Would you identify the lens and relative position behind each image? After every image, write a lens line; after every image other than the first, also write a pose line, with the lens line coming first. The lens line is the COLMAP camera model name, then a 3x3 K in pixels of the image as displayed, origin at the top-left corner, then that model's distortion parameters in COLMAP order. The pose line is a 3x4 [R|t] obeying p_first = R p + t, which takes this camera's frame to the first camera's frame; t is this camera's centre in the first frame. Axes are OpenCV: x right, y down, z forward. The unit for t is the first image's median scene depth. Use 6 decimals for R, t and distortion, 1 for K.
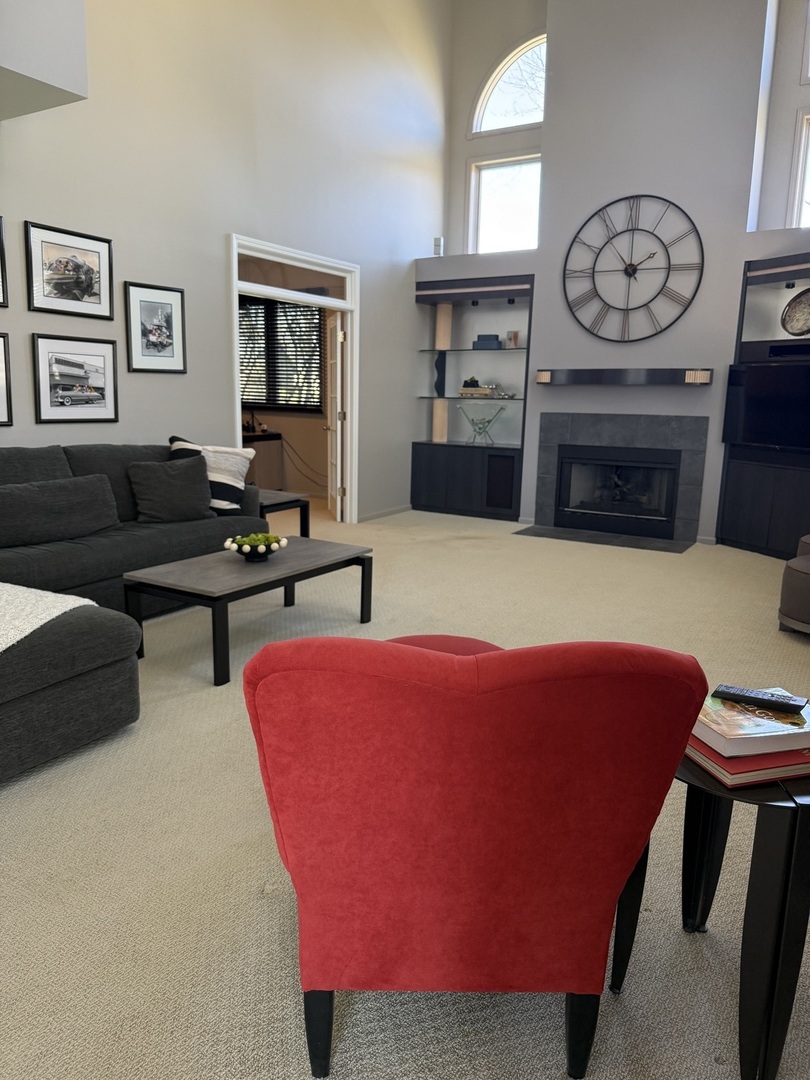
lens RADIAL K [[776.4, 0, 405.0], [0, 776.4, 540.0], [0, 0, 1]] dist [-0.003838, -0.002119]
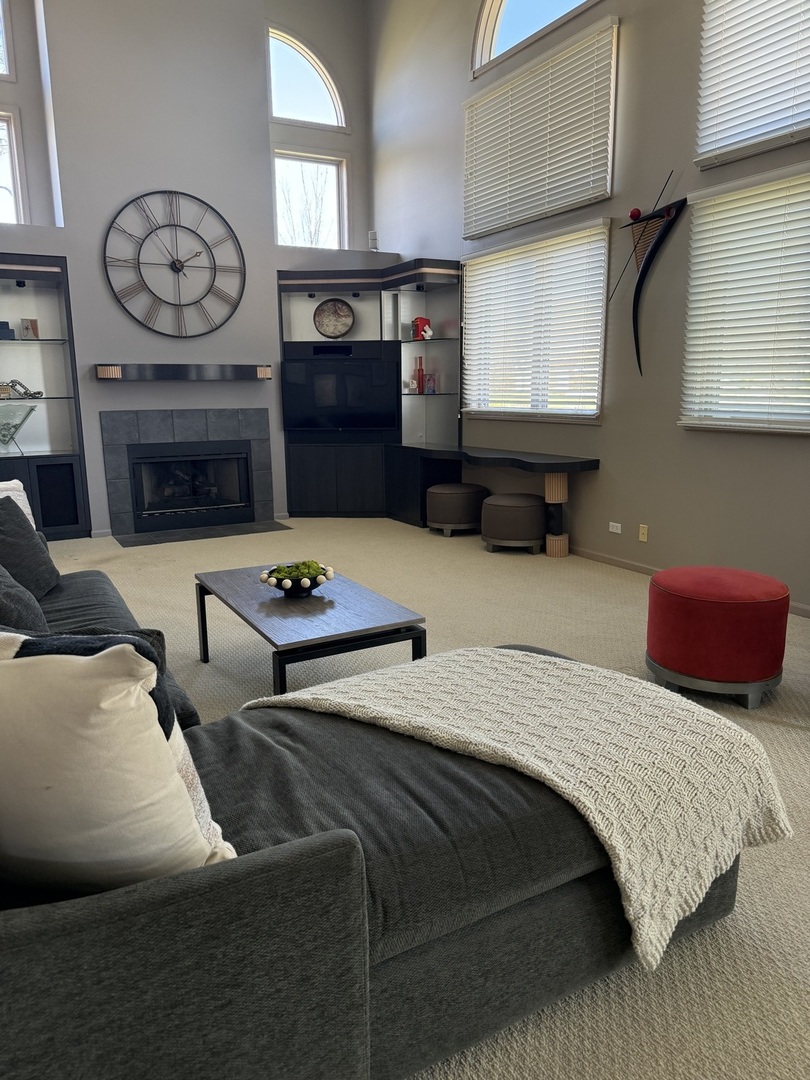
lens RADIAL K [[750.0, 0, 405.0], [0, 750.0, 540.0], [0, 0, 1]] dist [0.002909, -0.001768]
pose [[0.552775, -0.183673, 0.812837, -0.402260], [0.172397, 0.979512, 0.104096, -0.049526], [-0.815303, 0.082589, 0.573114, 0.228966]]
